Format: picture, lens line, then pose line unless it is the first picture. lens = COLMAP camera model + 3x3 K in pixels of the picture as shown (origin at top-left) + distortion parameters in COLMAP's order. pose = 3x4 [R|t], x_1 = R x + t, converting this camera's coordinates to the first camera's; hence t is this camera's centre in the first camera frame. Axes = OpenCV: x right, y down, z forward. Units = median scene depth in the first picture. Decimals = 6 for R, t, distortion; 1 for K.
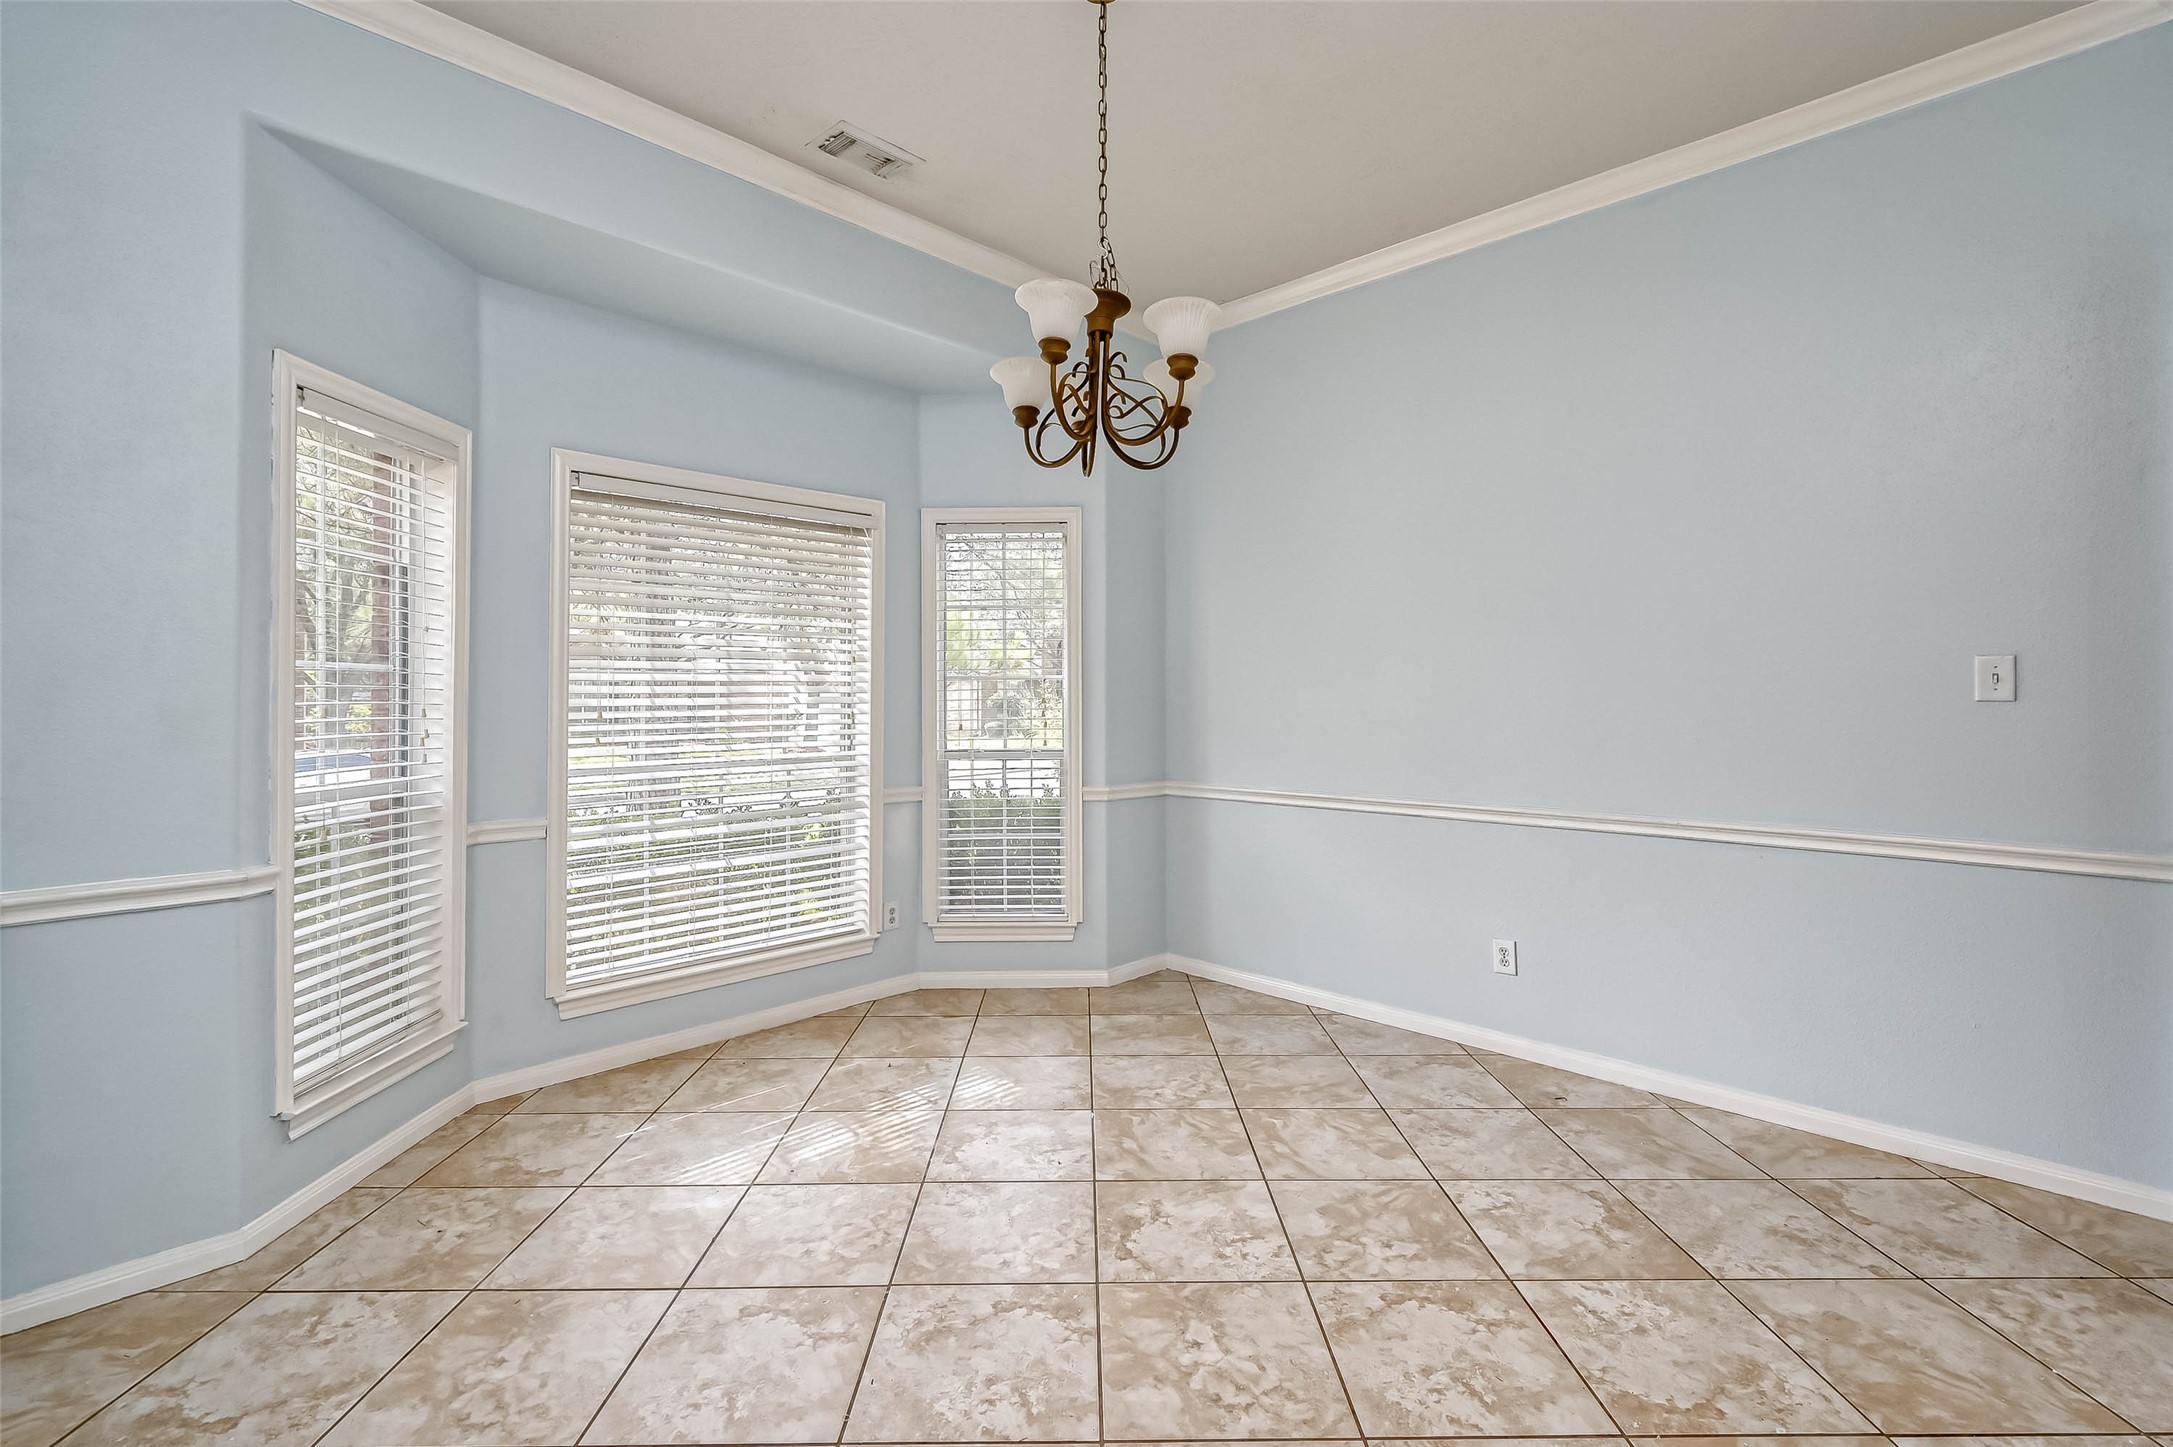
lens RADIAL K [[989.9, 0, 1080.6], [0, 989.9, 701.4], [0, 0, 1]] dist [-0.001492, 0.000474]
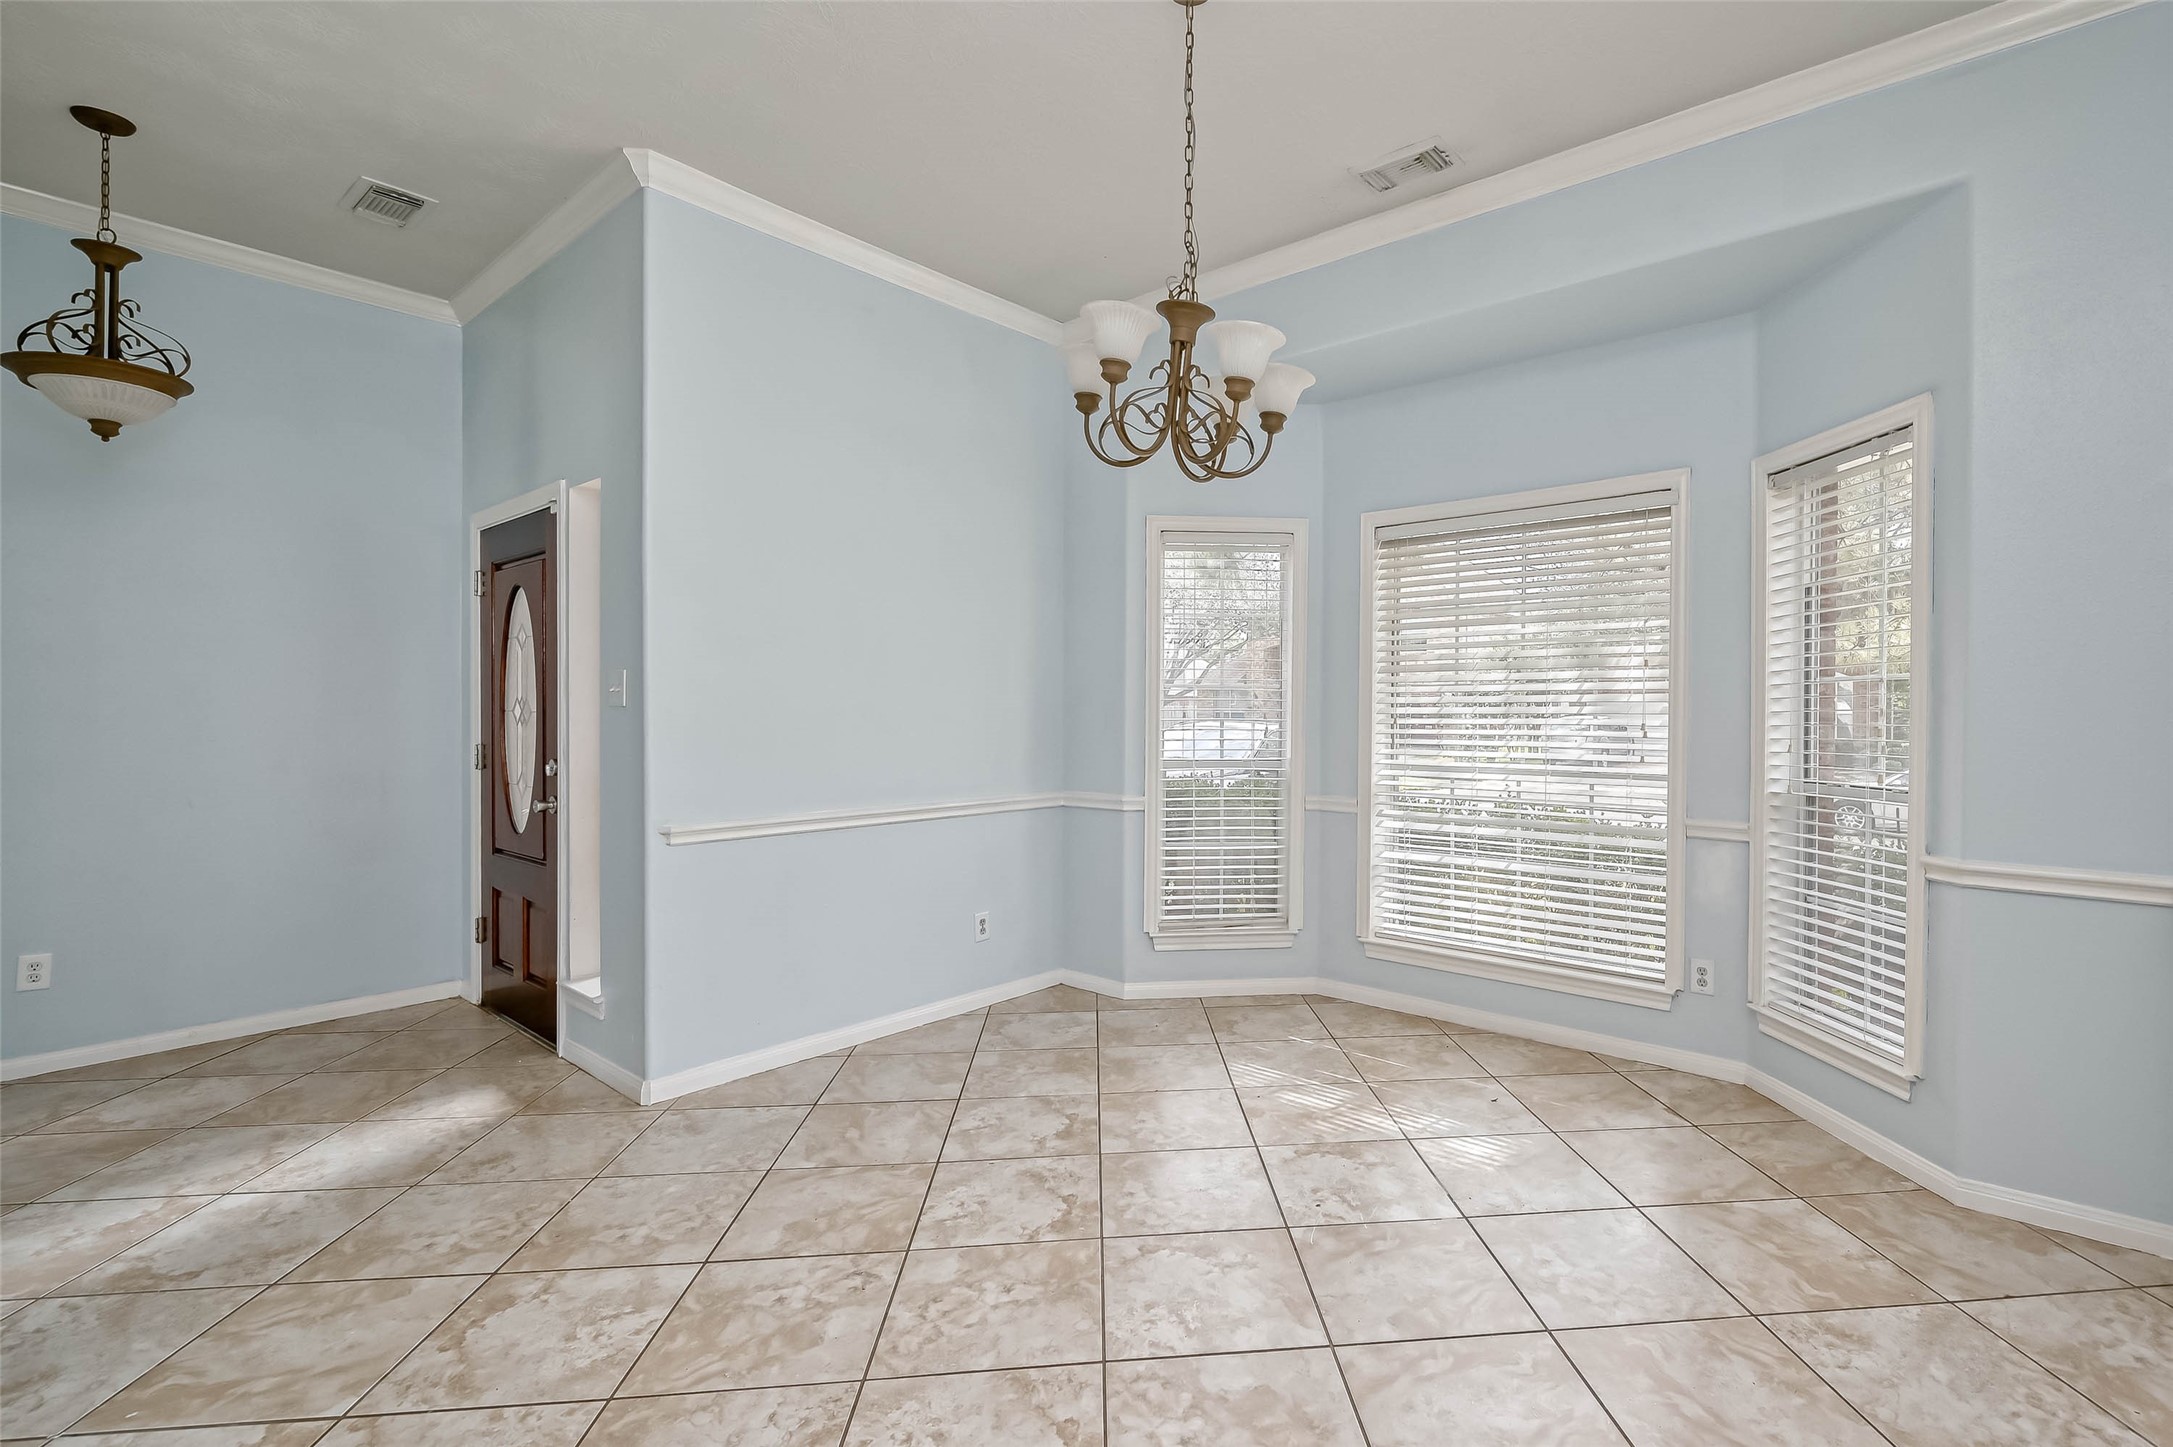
lens RADIAL K [[874.4, 0, 1078.8], [0, 874.4, 718.3], [0, 0, 1]] dist [0.001268, 0.000757]
pose [[0.104195, 0.014619, -0.994449, 0.616960], [-0.006786, 0.999879, 0.013988, -0.001974], [0.994534, 0.005290, 0.104281, 0.551712]]
